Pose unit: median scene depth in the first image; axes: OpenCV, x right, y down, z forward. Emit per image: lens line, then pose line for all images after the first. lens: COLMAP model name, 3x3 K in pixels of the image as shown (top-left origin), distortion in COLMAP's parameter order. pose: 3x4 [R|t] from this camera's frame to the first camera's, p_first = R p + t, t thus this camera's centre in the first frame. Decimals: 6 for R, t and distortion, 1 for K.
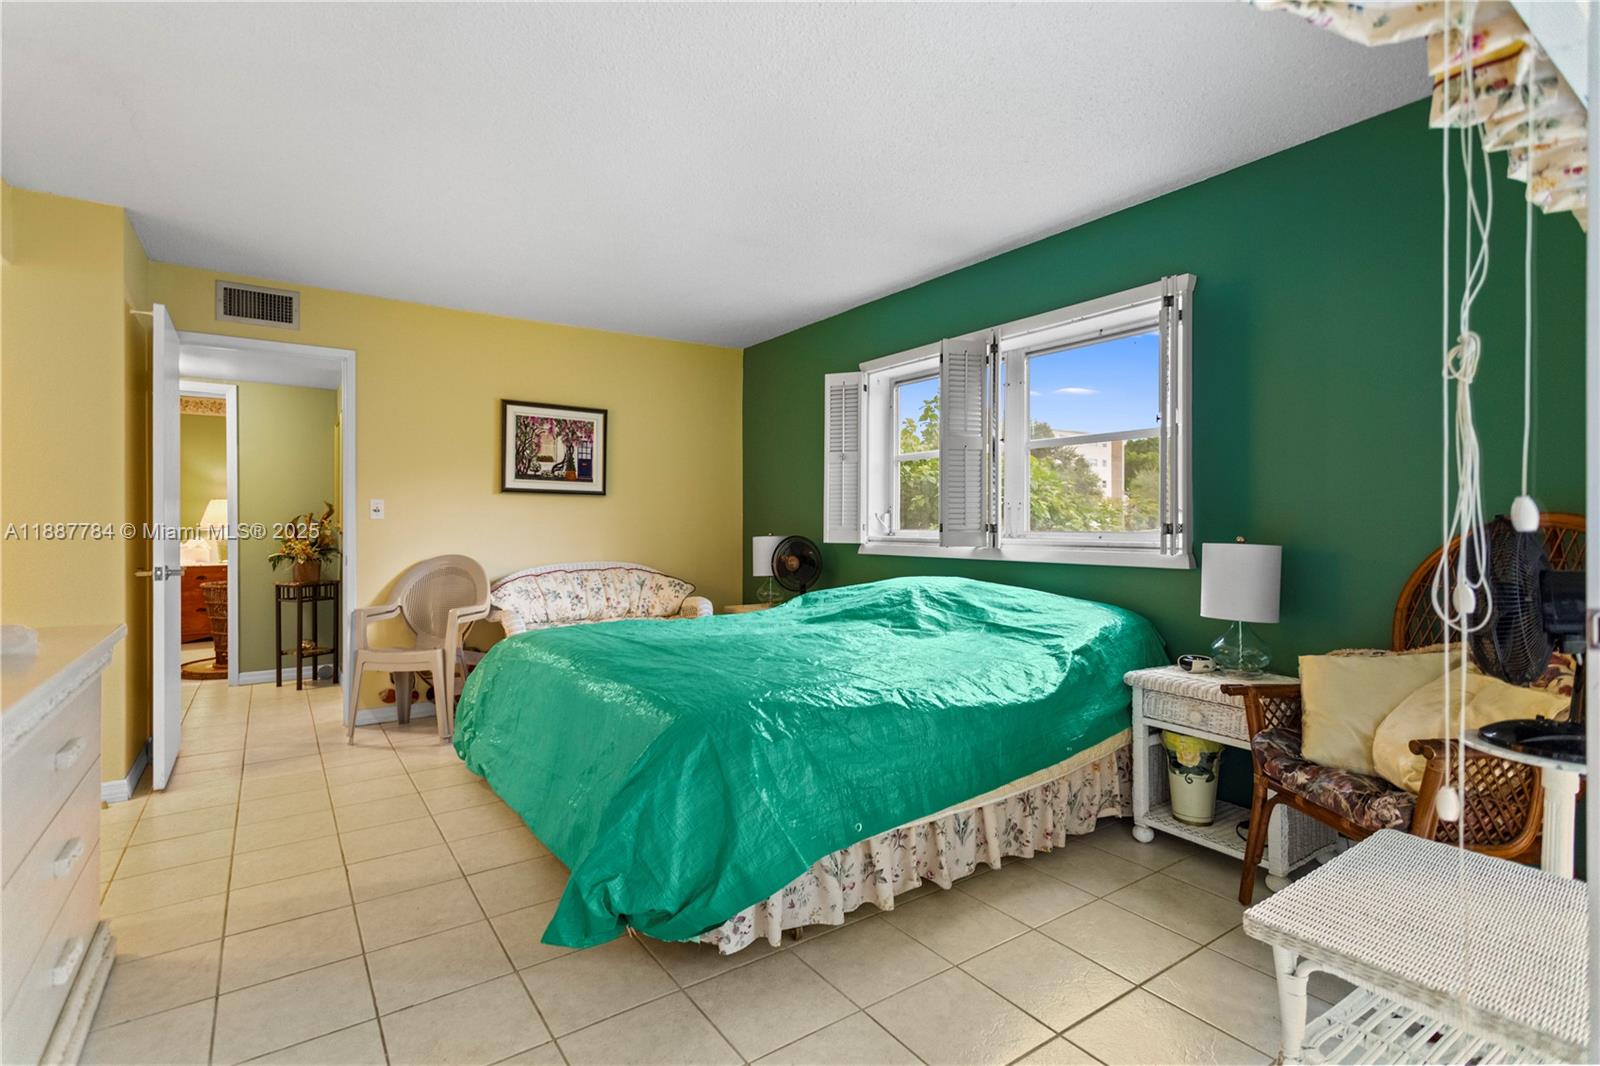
lens RADIAL K [[768.8, 0, 793.1], [0, 768.8, 536.0], [0, 0, 1]] dist [0.008335, 0.000130]
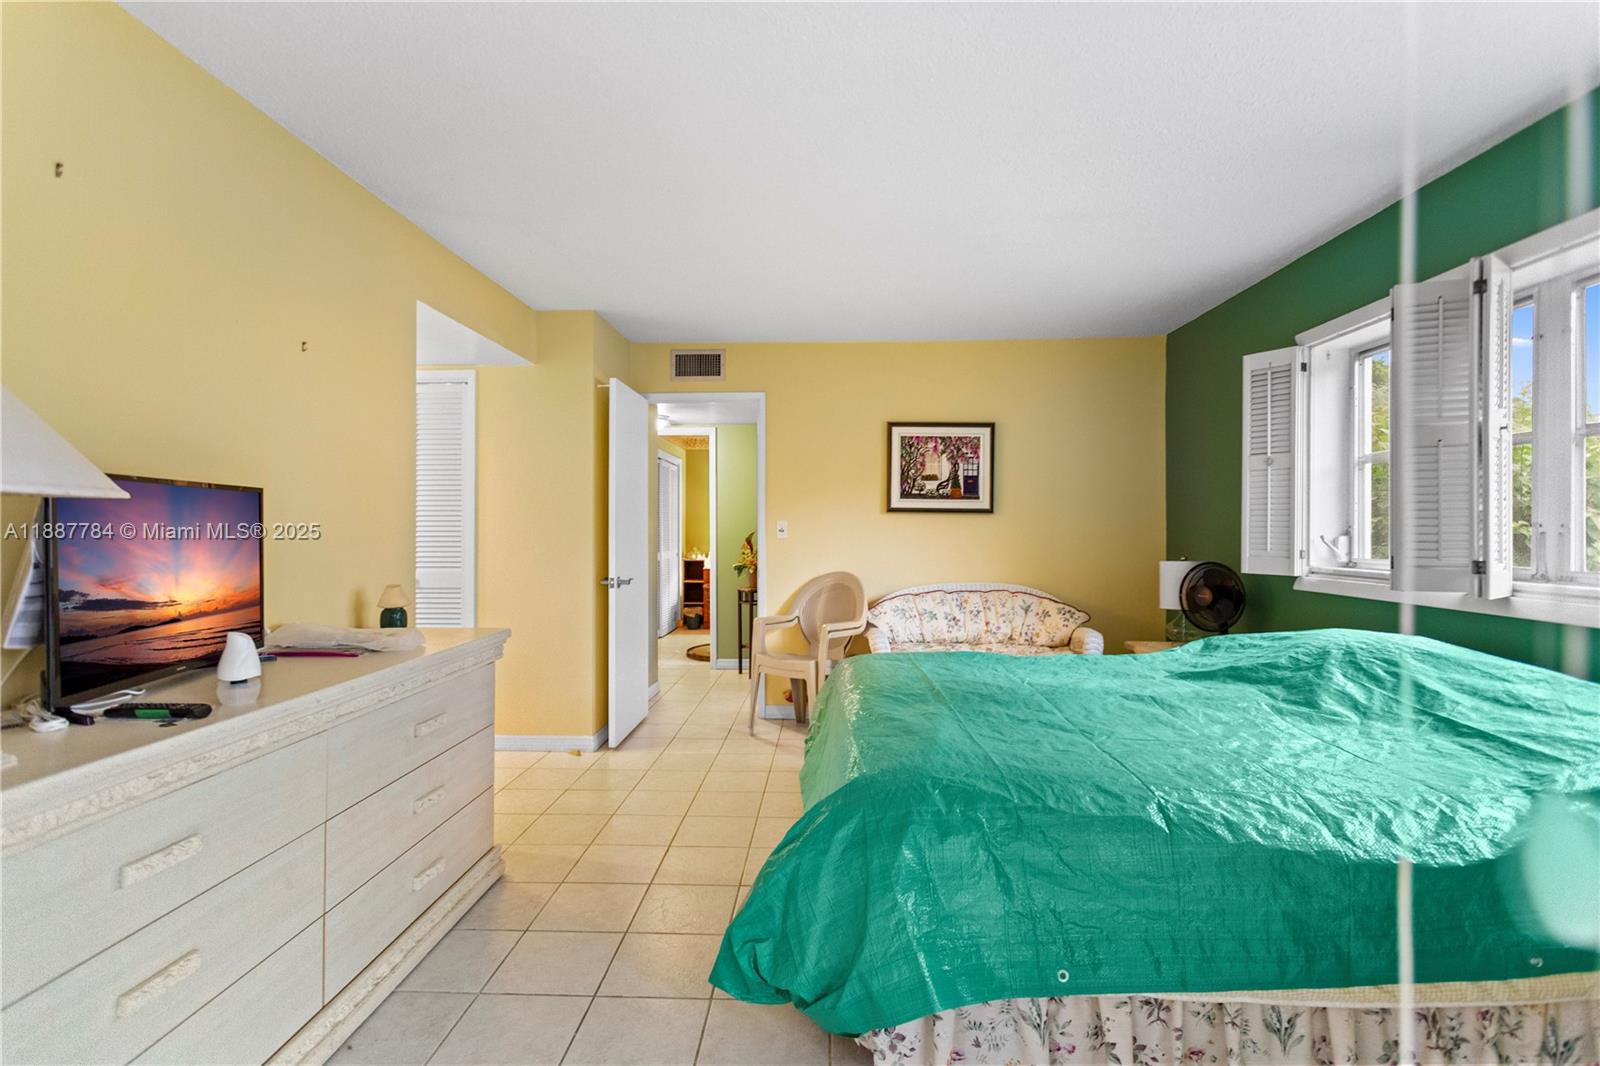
lens RADIAL K [[768.8, 0, 793.1], [0, 768.8, 536.0], [0, 0, 1]] dist [0.008335, 0.000130]
pose [[0.794751, 0.007143, -0.606894, 0.155876], [-0.010513, 0.999943, -0.001998, -0.022738], [0.606845, 0.007968, 0.794780, 0.110971]]
